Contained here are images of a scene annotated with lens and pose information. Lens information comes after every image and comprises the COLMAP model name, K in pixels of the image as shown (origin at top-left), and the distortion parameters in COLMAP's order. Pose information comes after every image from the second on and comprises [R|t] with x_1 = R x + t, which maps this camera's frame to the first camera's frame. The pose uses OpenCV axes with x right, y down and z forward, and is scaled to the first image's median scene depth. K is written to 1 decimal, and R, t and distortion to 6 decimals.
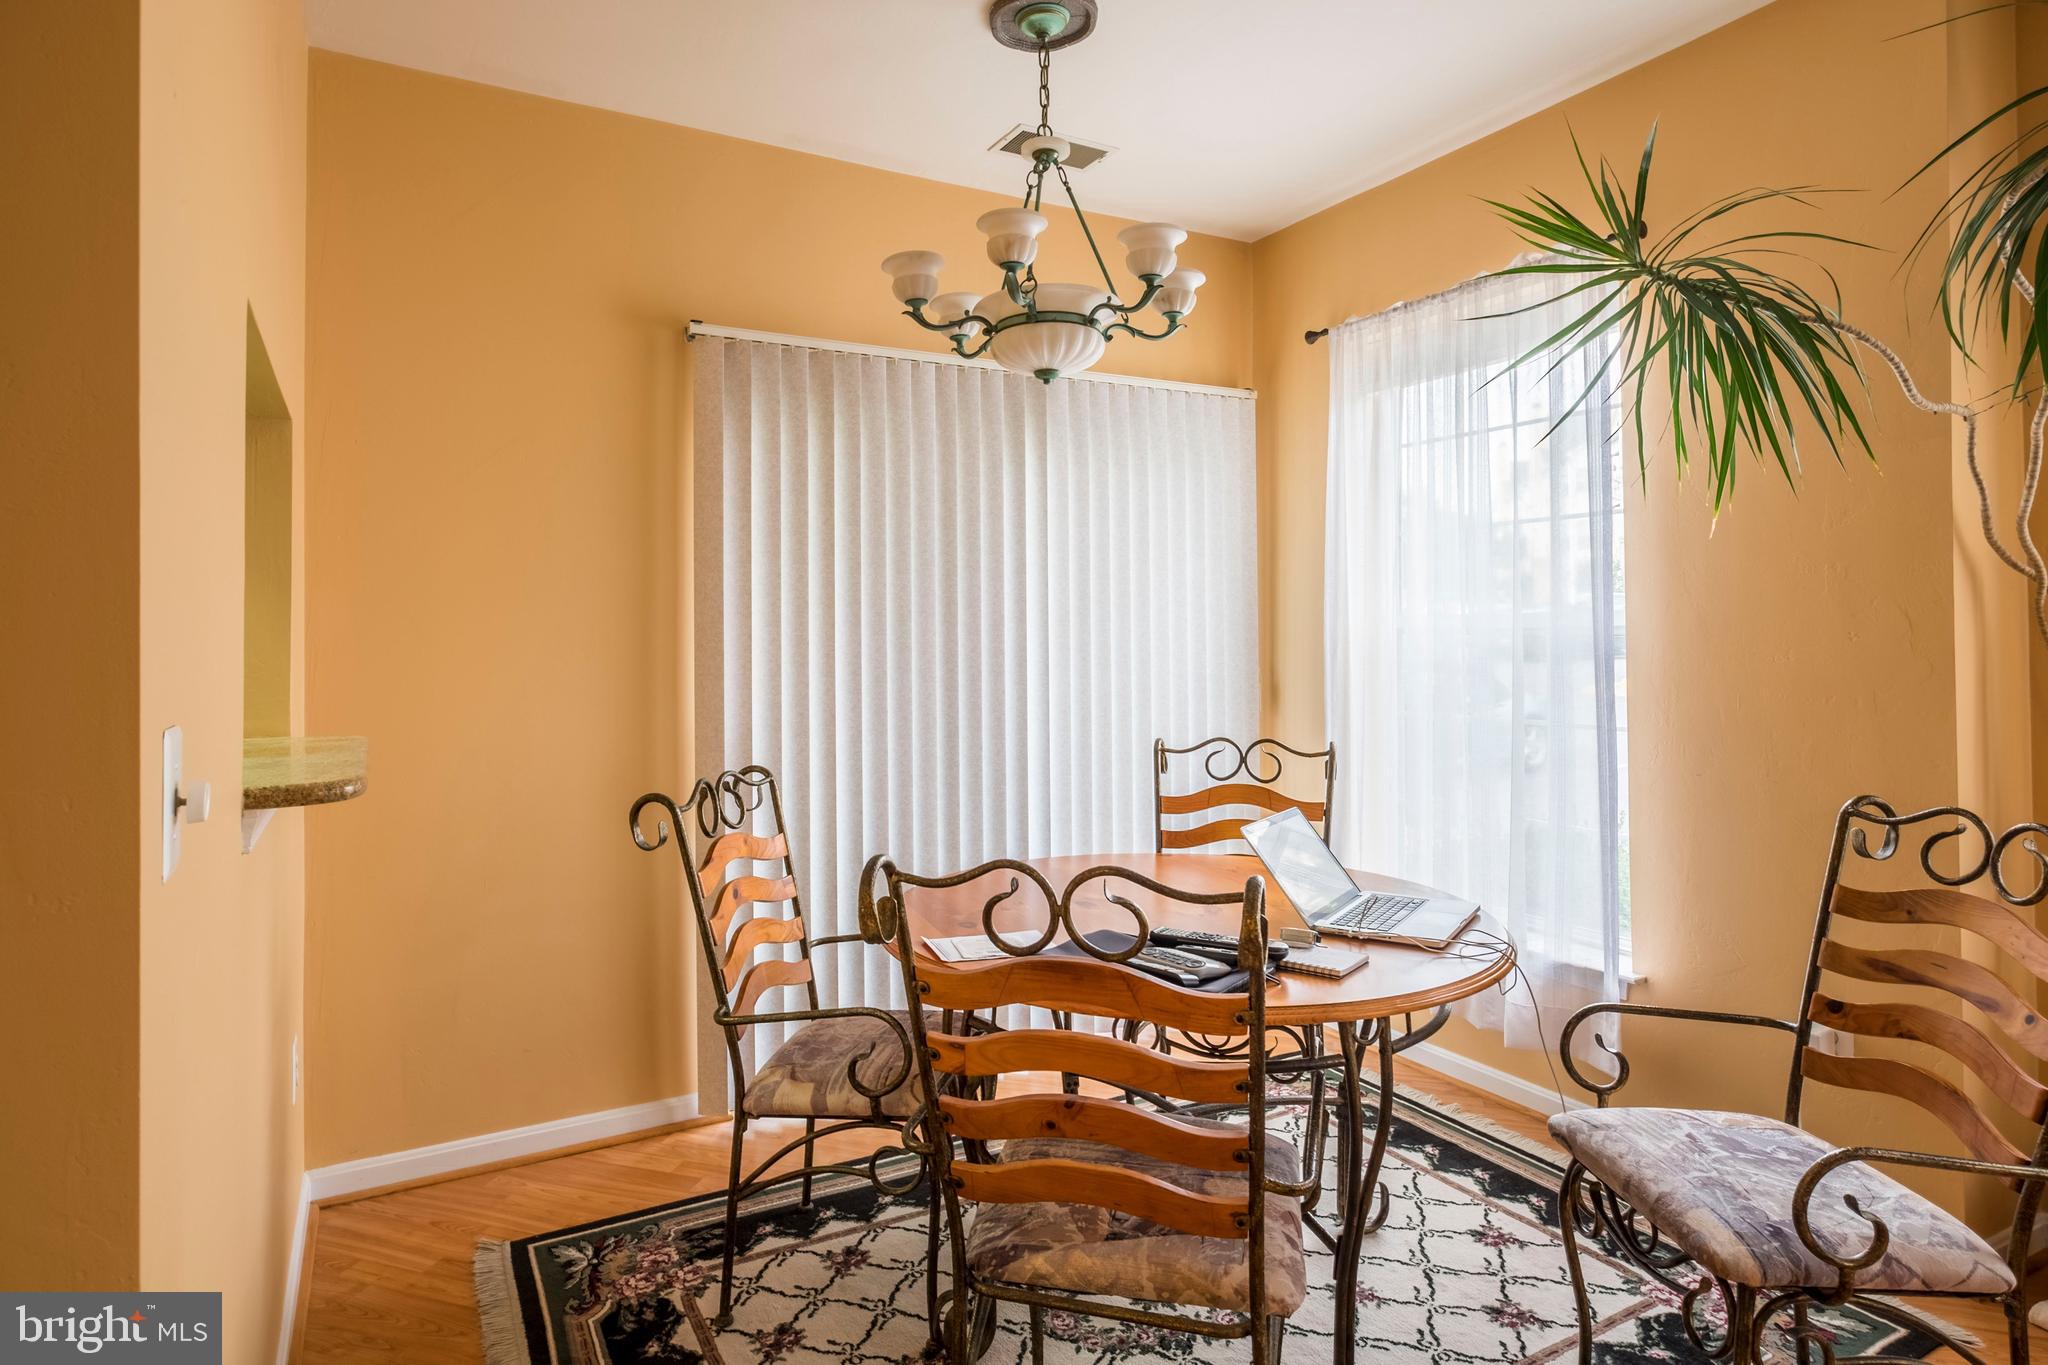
lens RADIAL K [[1146.0, 0, 1037.4], [0, 1146.0, 634.9], [0, 0, 1]] dist [0.003846, -0.000618]
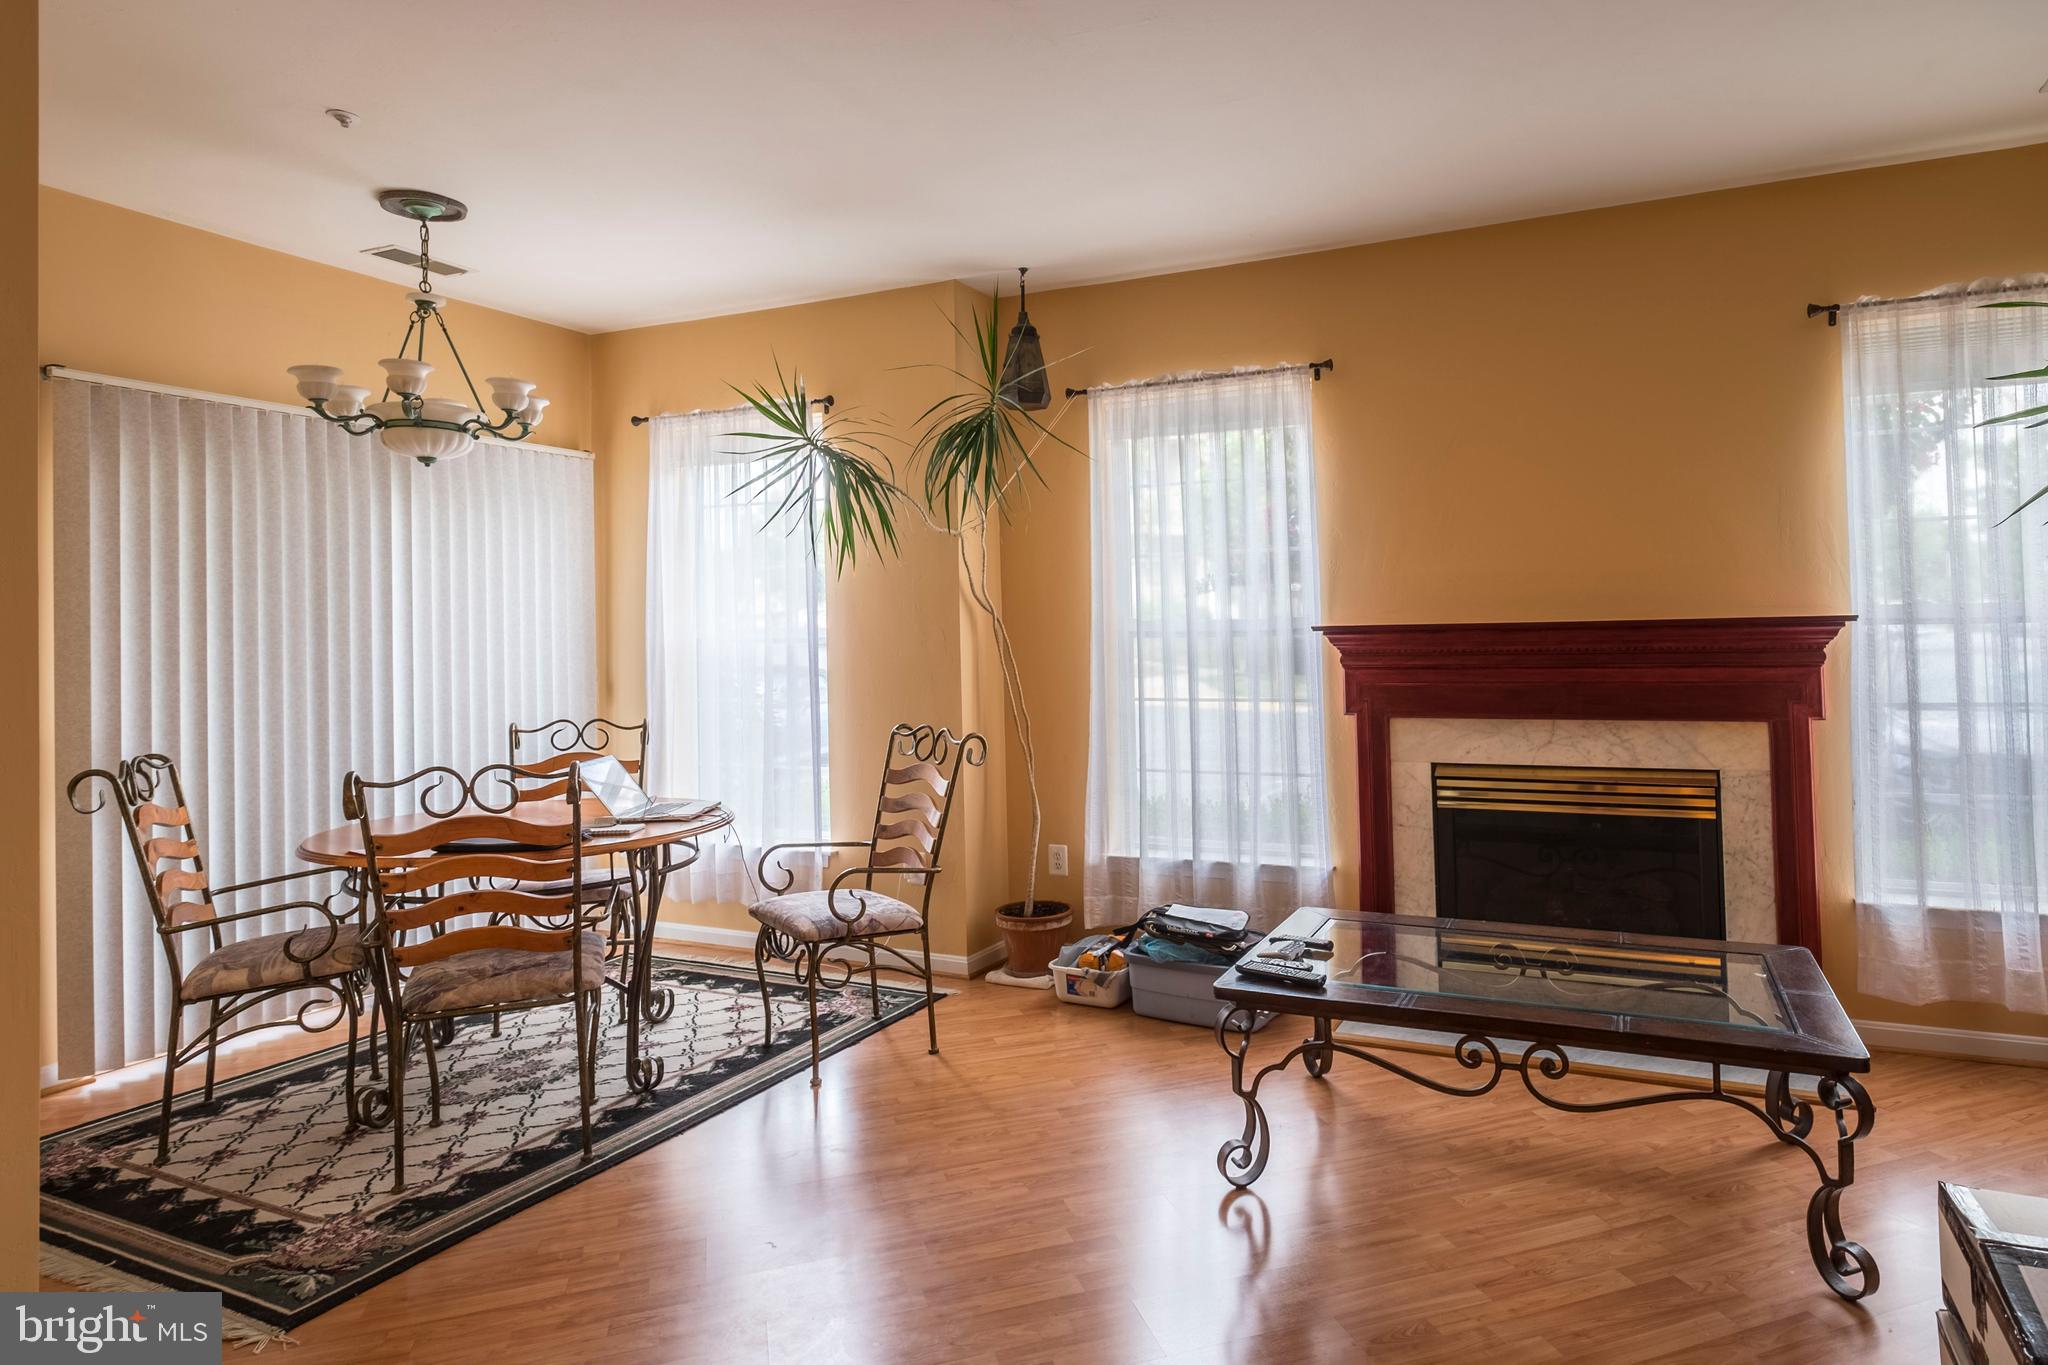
lens RADIAL K [[1146.0, 0, 1037.4], [0, 1146.0, 634.9], [0, 0, 1]] dist [0.003846, -0.000618]
pose [[0.855932, -0.000975, 0.517087, -0.072425], [0.003460, 0.999987, -0.003842, -0.004843], [-0.517077, 0.005077, 0.855924, -0.534299]]
